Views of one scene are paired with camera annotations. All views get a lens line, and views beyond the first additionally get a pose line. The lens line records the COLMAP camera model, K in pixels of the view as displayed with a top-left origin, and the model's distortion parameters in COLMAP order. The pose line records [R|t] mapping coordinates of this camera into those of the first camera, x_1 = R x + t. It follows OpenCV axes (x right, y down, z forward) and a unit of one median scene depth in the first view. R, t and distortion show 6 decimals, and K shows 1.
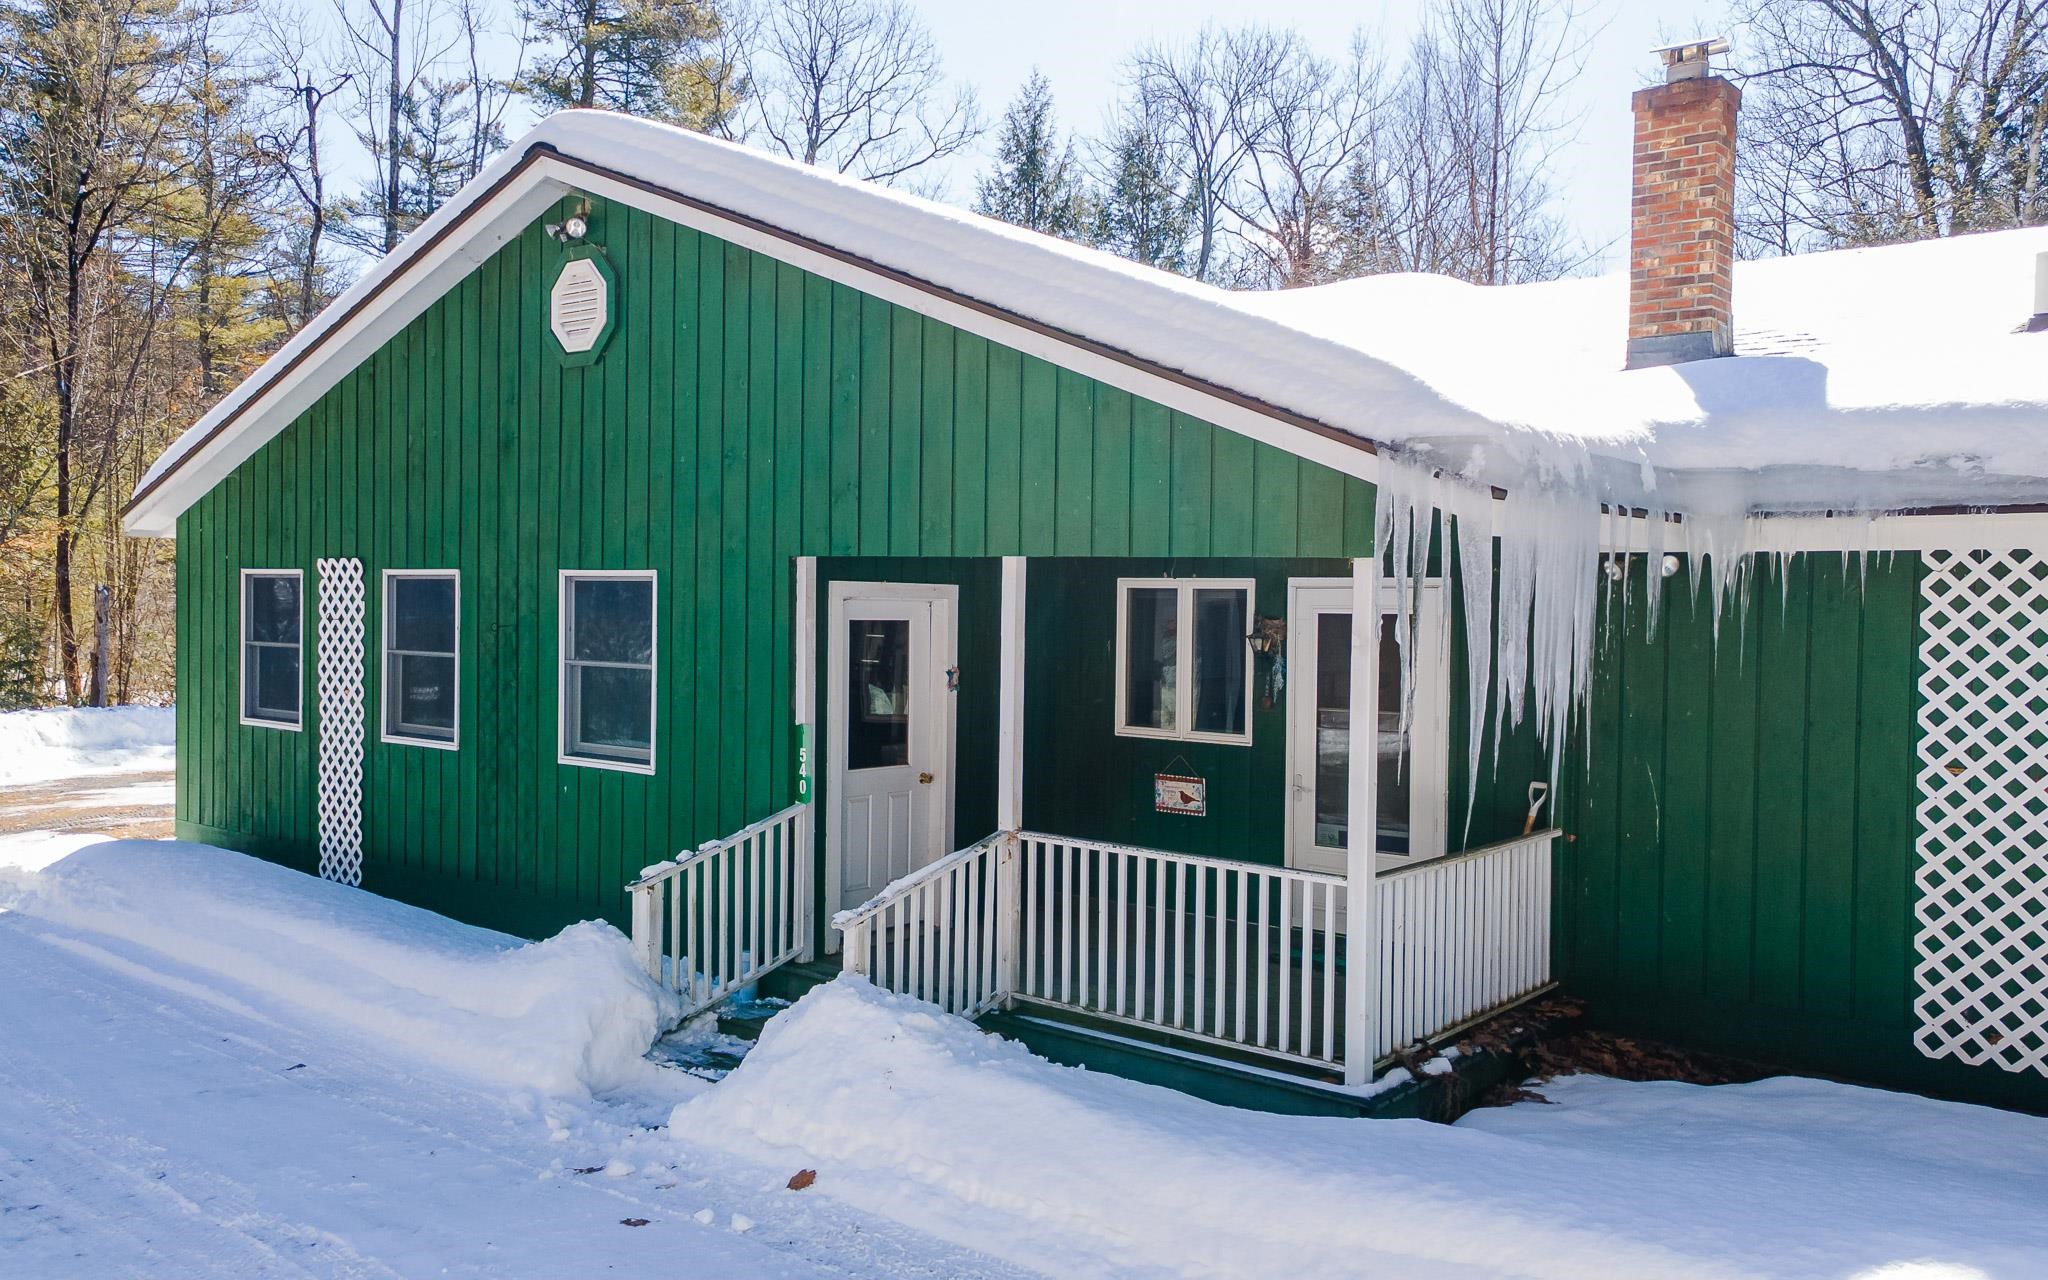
lens RADIAL K [[1630.6, 0, 987.9], [0, 1630.6, 644.1], [0, 0, 1]] dist [0.033505, 0.004966]
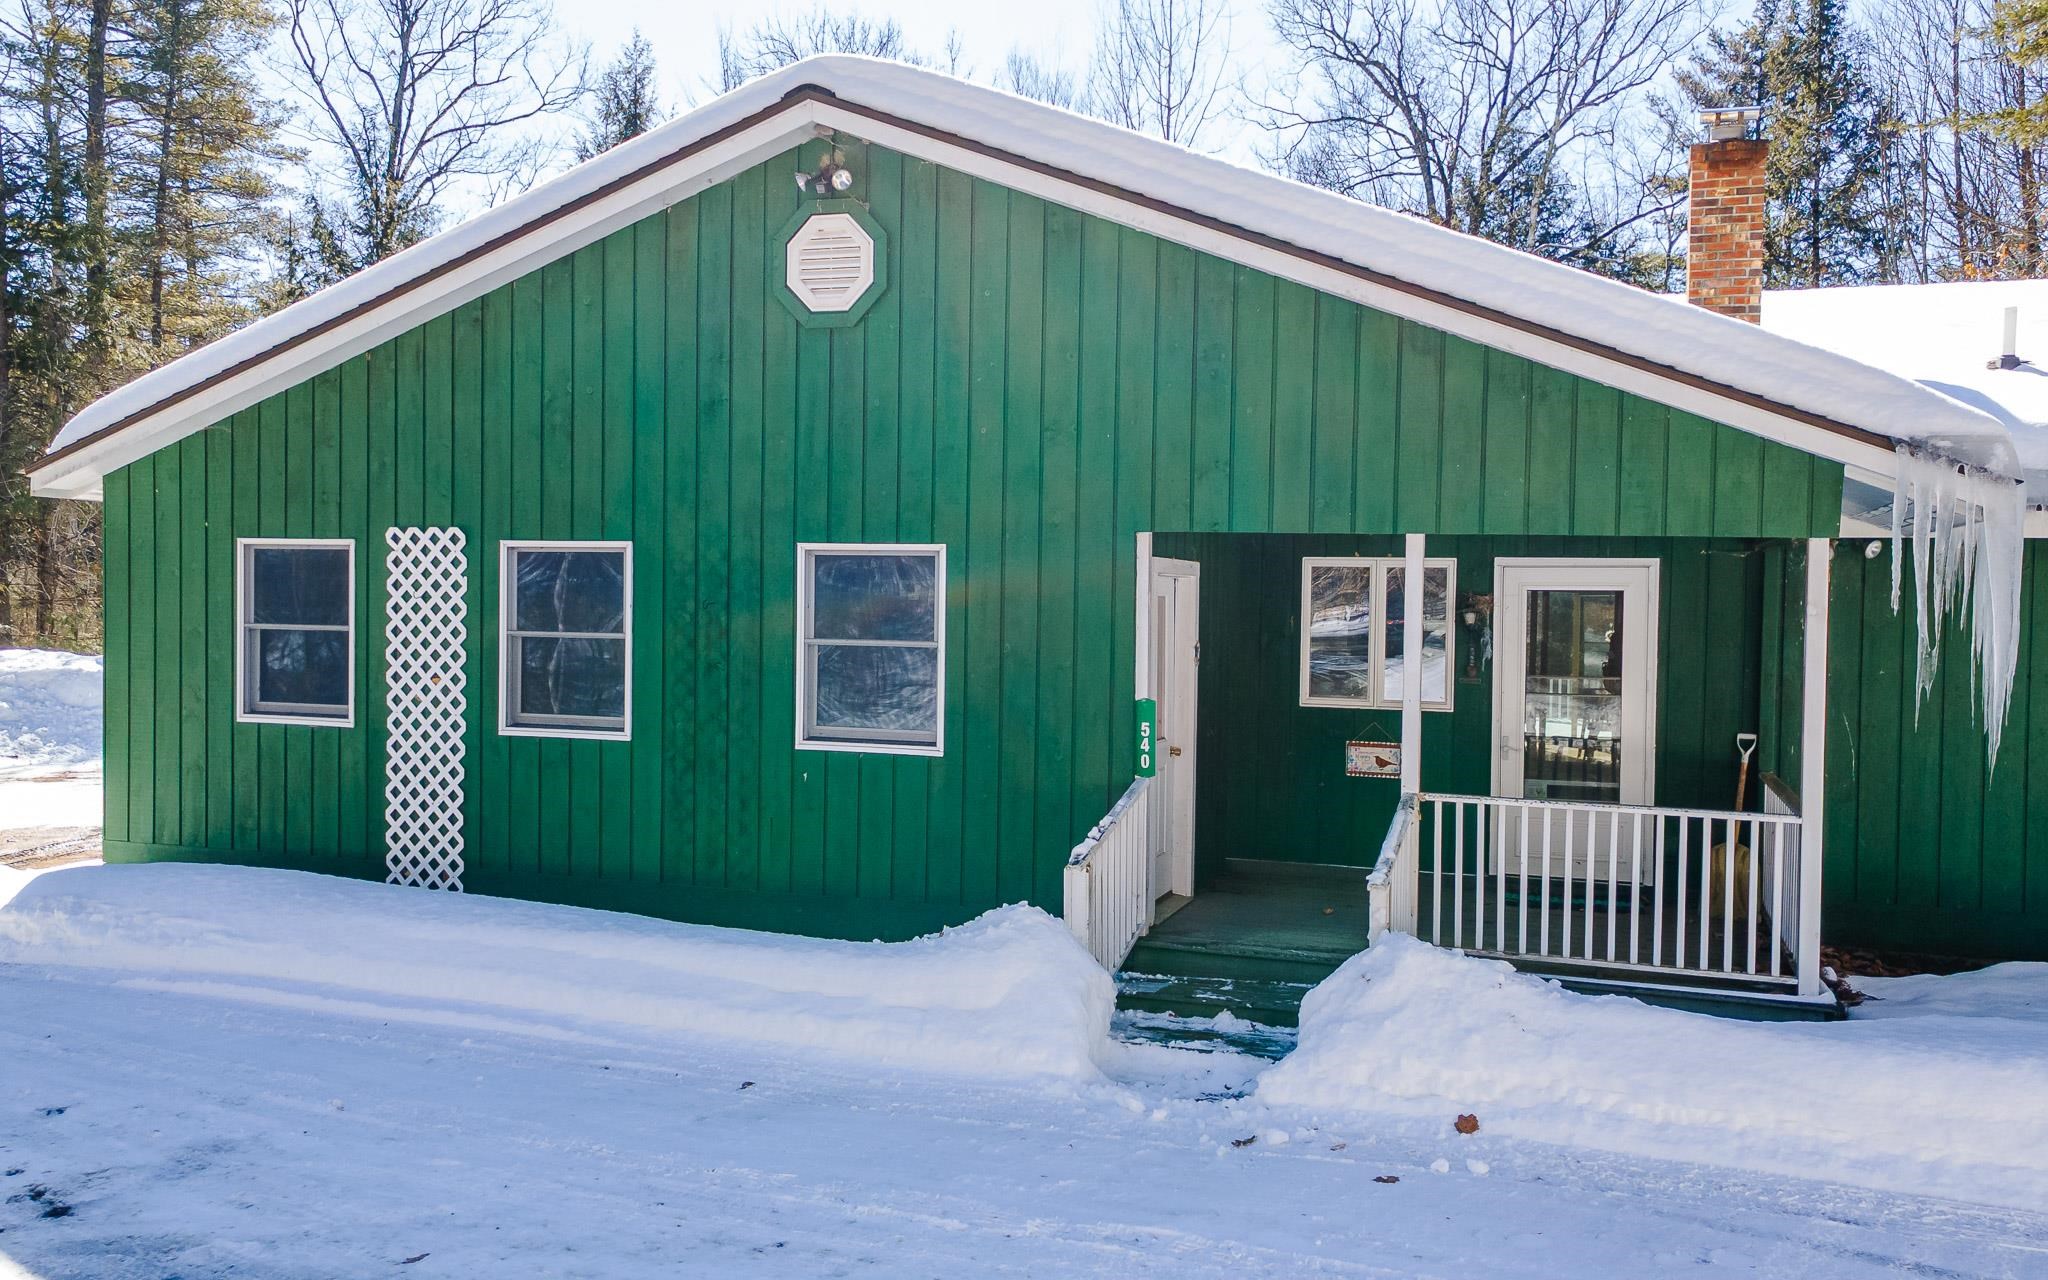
lens RADIAL K [[1625.8, 0, 1050.3], [0, 1625.8, 645.2], [0, 0, 1]] dist [0.033179, 0.004552]
pose [[0.932118, -0.010774, 0.361995, -0.476966], [0.007520, 0.999918, 0.010397, 0.004662], [-0.362077, -0.006969, 0.932122, 0.079323]]
